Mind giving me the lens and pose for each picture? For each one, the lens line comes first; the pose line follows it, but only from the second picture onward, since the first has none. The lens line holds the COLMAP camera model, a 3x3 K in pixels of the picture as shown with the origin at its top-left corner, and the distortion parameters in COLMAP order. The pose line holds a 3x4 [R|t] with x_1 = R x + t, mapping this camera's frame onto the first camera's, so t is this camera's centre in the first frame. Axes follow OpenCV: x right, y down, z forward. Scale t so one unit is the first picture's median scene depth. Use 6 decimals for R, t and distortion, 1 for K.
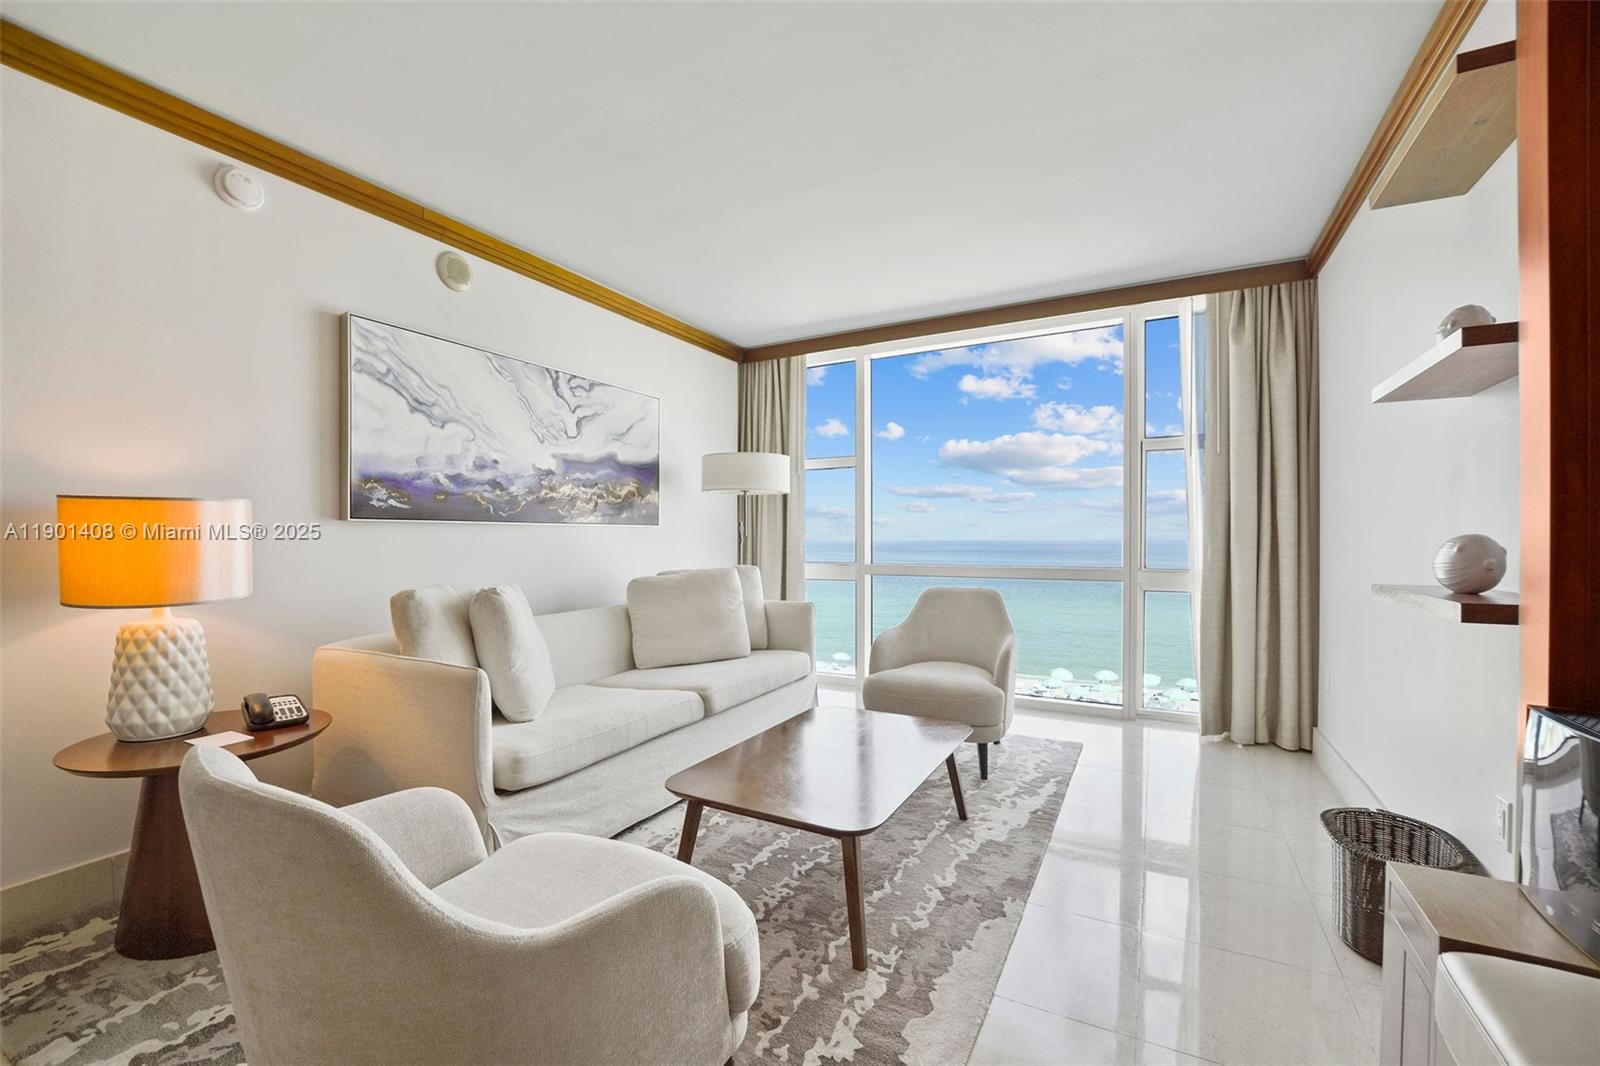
lens RADIAL K [[660.7, 0, 795.7], [0, 660.7, 533.7], [0, 0, 1]] dist [-0.030515, 0.005628]
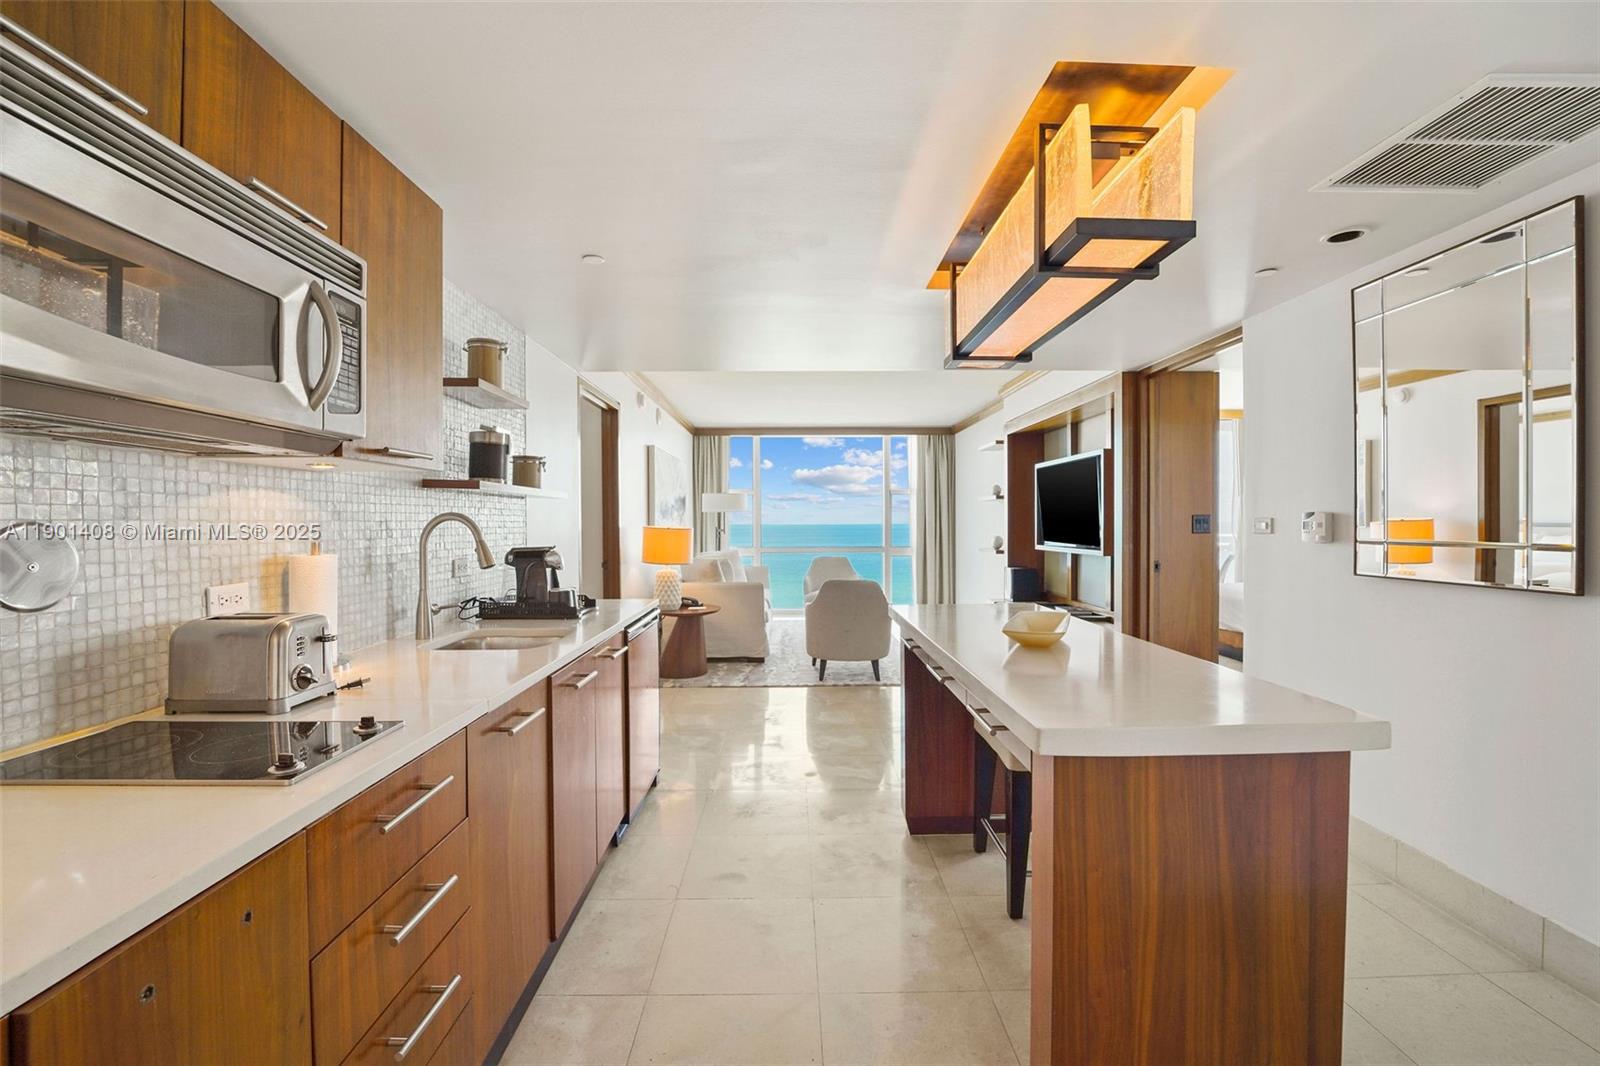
lens RADIAL K [[664.5, 0, 797.4], [0, 664.5, 540.5], [0, 0, 1]] dist [-0.007496, -0.000762]
pose [[0.869929, -0.015881, 0.492921, -1.207569], [0.002085, 0.999591, 0.028526, -0.048804], [-0.493172, -0.023788, 0.869606, -1.155054]]
